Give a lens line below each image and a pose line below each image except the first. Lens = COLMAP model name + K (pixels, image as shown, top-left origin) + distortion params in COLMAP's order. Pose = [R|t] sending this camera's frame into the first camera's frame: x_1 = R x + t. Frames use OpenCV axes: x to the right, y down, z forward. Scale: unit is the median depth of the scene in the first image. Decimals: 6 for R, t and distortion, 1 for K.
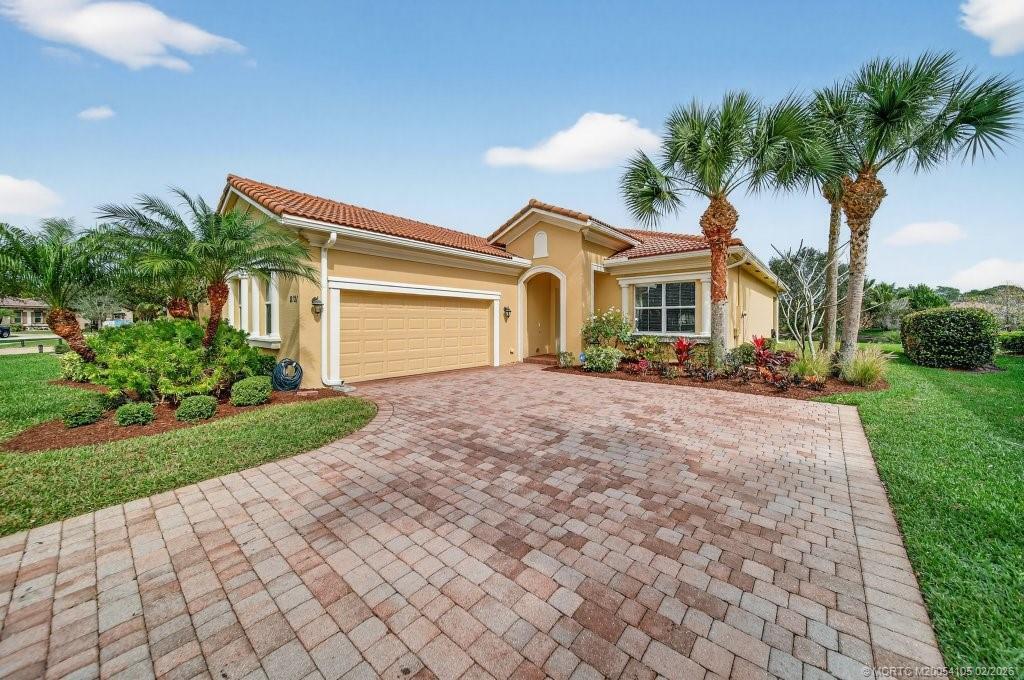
lens RADIAL K [[359.4, 0, 508.3], [0, 359.4, 324.3], [0, 0, 1]] dist [0.007360, -0.000585]
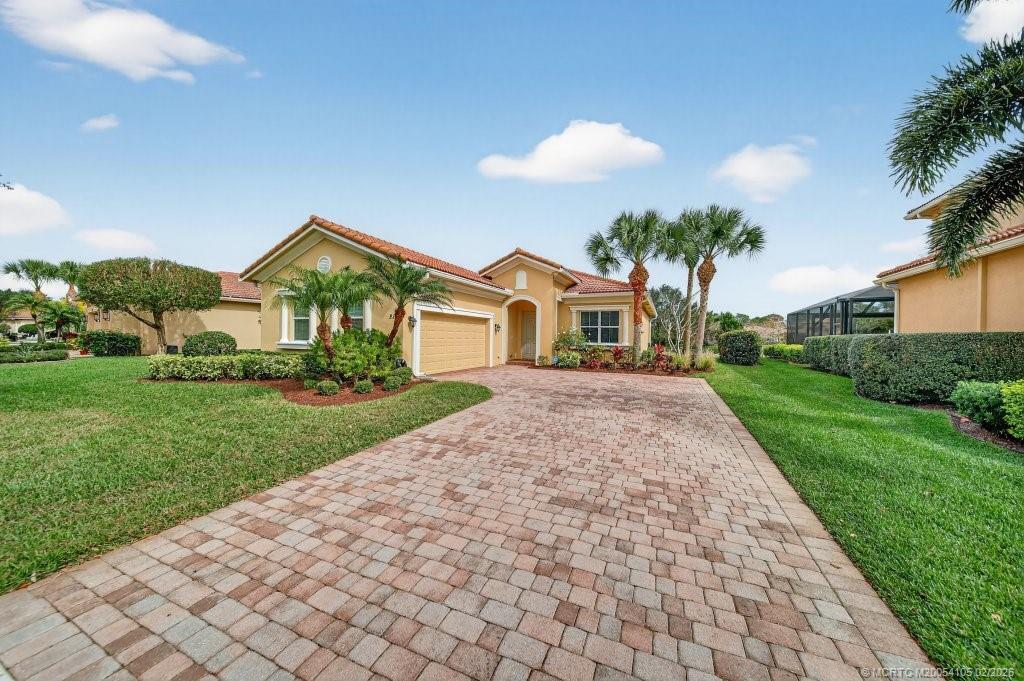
lens RADIAL K [[359.4, 0, 506.6], [0, 359.4, 340.9], [0, 0, 1]] dist [0.007360, -0.000585]
pose [[0.955023, 0.008325, 0.296415, -0.421400], [-0.009815, 0.999946, 0.003539, 0.012685], [-0.296369, -0.006290, 0.955053, -0.361354]]
